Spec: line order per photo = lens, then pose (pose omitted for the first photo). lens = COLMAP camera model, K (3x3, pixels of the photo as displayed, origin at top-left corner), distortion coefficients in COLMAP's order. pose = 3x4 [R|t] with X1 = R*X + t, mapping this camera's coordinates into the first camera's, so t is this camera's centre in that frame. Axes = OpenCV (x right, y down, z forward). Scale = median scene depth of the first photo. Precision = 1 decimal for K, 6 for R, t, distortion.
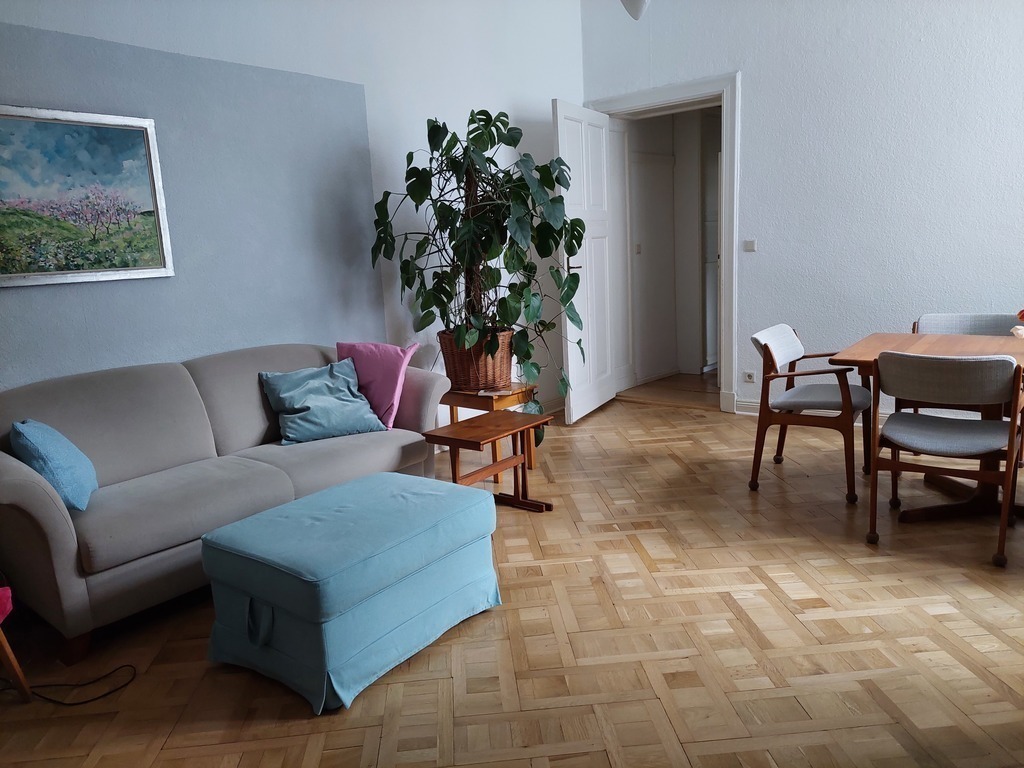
lens RADIAL K [[751.4, 0, 511.0], [0, 751.4, 383.3], [0, 0, 1]] dist [0.024271, -0.013242]
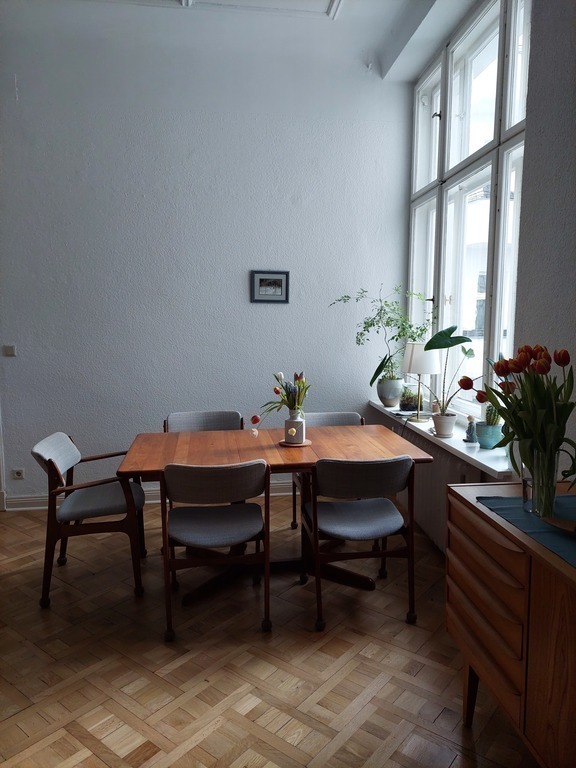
lens RADIAL K [[563.6, 0, 286.7], [0, 563.6, 383.1], [0, 0, 1]] dist [0.024271, -0.013242]
pose [[0.699271, -0.030879, 0.714190, 0.027816], [0.097744, 0.993814, -0.052733, -0.089515], [-0.708143, 0.106682, 0.697963, 0.266814]]
